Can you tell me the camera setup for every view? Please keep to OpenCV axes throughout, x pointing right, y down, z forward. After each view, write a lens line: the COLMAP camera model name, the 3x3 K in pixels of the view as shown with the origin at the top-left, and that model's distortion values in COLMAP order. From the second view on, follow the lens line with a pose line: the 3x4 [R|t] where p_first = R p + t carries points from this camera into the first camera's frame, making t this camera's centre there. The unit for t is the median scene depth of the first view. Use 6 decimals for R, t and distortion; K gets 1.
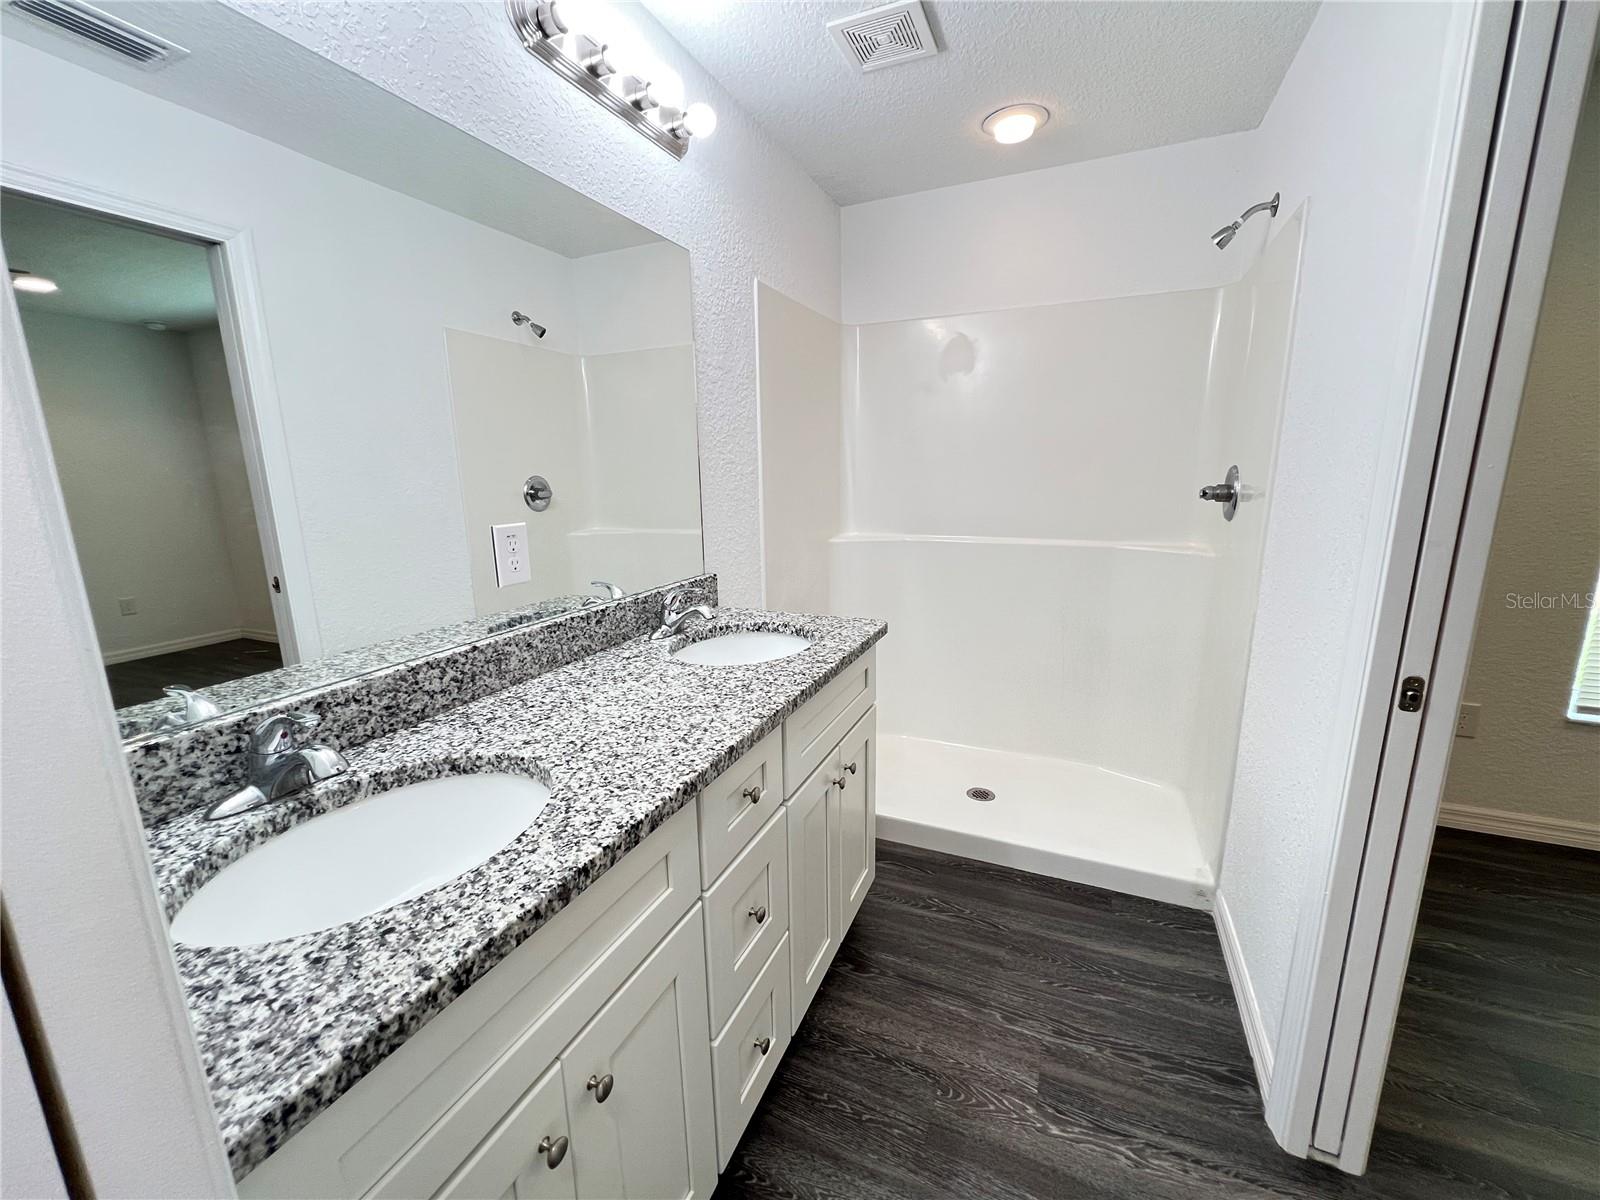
lens RADIAL K [[643.6, 0, 800.0], [0, 643.6, 600.0], [0, 0, 1]] dist [0.000160, 0.000074]
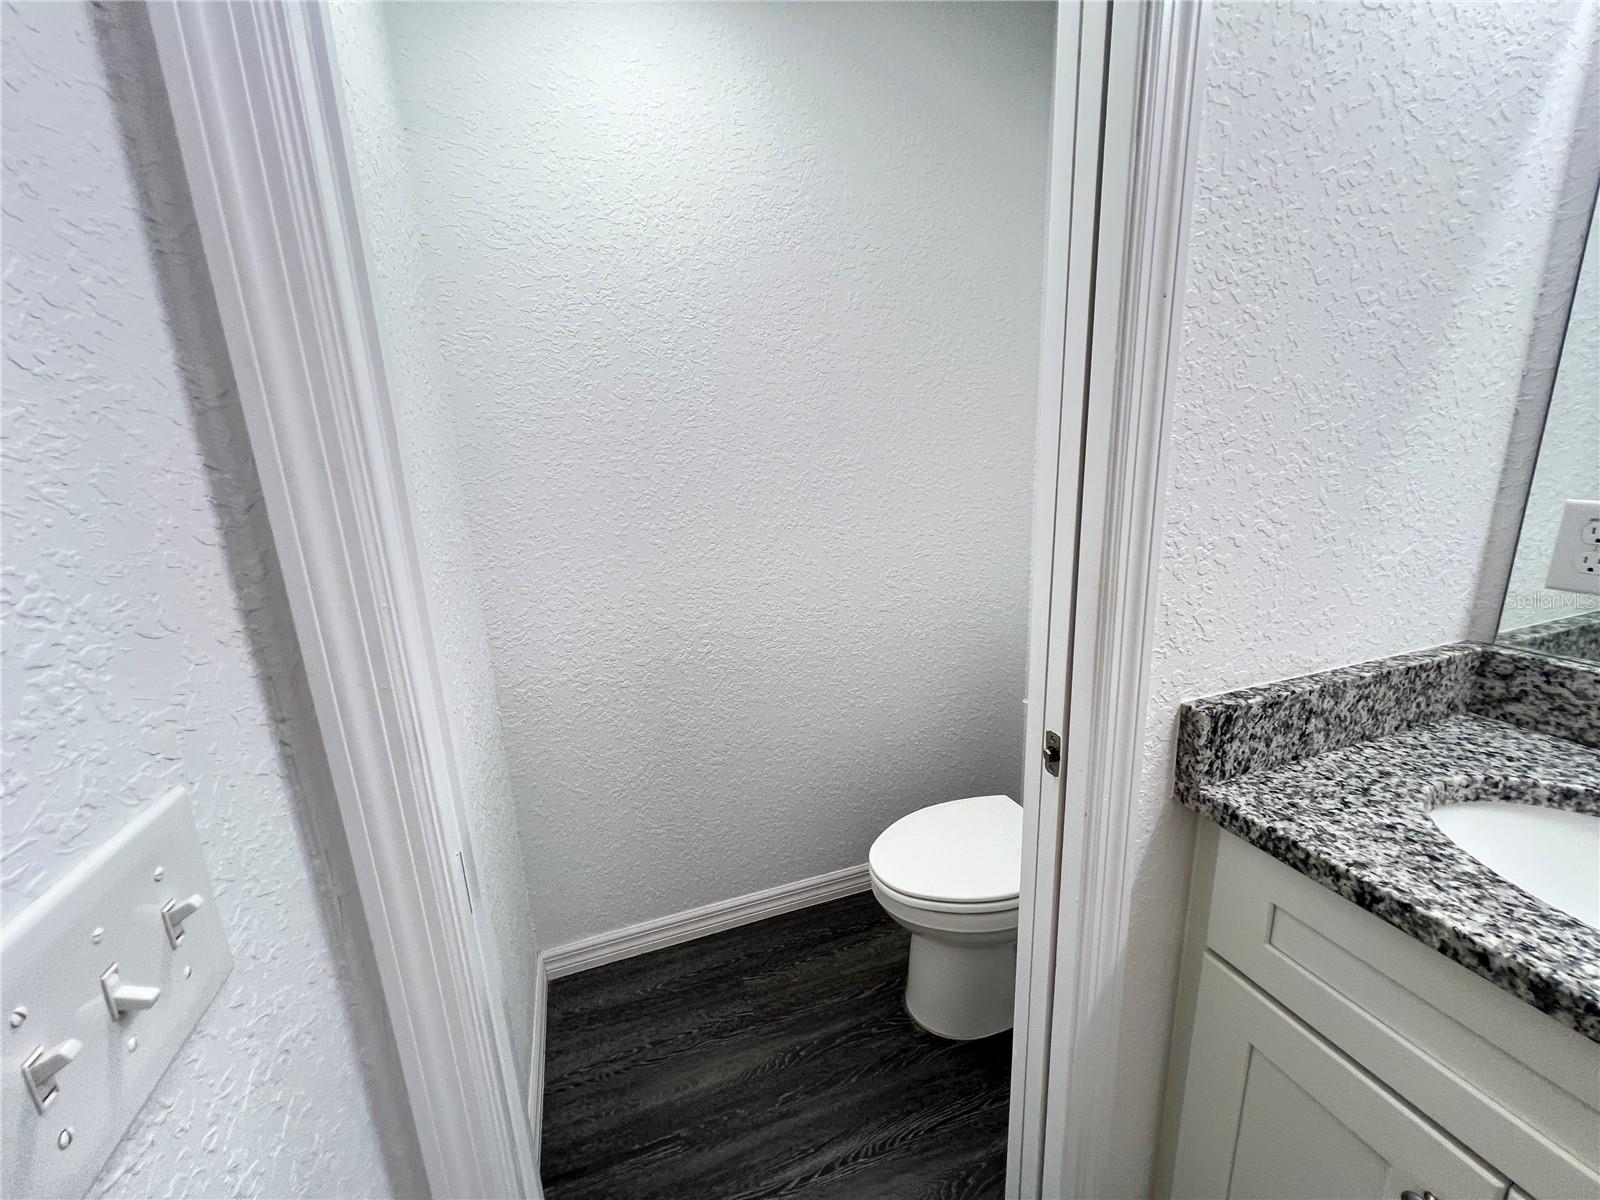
lens RADIAL K [[643.6, 0, 800.0], [0, 643.6, 600.0], [0, 0, 1]] dist [0.000160, 0.000074]
pose [[-0.727825, 0.209243, -0.653061, 0.803813], [-0.086279, 0.916805, 0.389904, -0.229318], [0.680314, 0.340128, -0.649220, 0.880195]]
